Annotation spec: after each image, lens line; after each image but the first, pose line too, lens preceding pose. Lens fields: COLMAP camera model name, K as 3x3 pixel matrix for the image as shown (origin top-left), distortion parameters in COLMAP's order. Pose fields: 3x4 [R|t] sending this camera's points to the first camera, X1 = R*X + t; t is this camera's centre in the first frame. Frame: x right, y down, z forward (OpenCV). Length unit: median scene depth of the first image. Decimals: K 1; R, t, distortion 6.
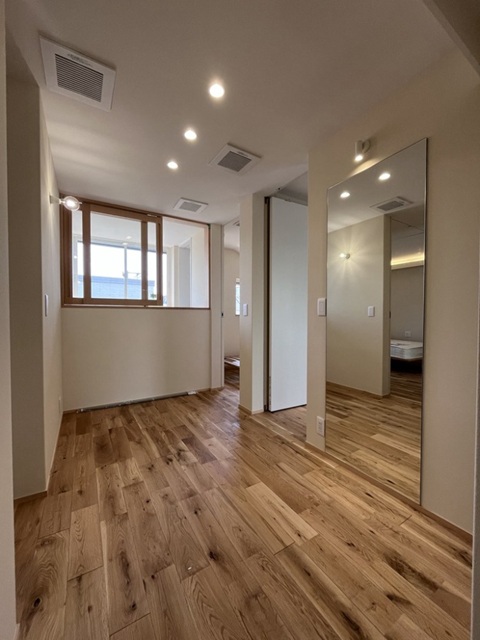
lens RADIAL K [[256.1, 0, 240.0], [0, 256.1, 320.0], [0, 0, 1]] dist [-0.000657, -0.000044]
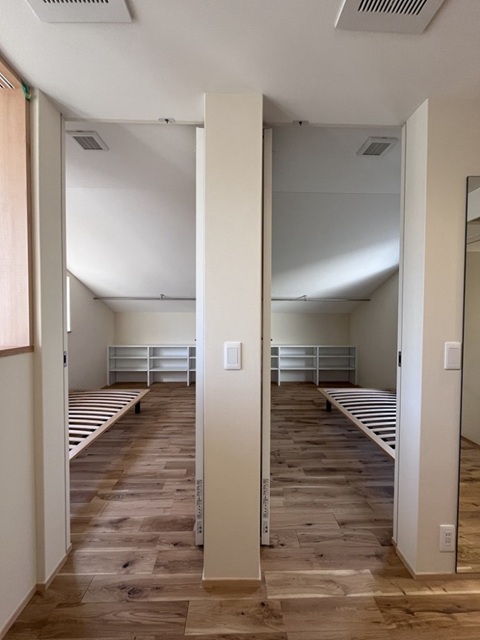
lens RADIAL K [[256.1, 0, 240.0], [0, 256.1, 320.0], [0, 0, 1]] dist [-0.000657, -0.000044]
pose [[0.496795, -0.020175, 0.867633, -0.438340], [0.008362, 0.999795, 0.018461, -0.136582], [-0.867827, -0.001917, 0.496862, 0.995891]]
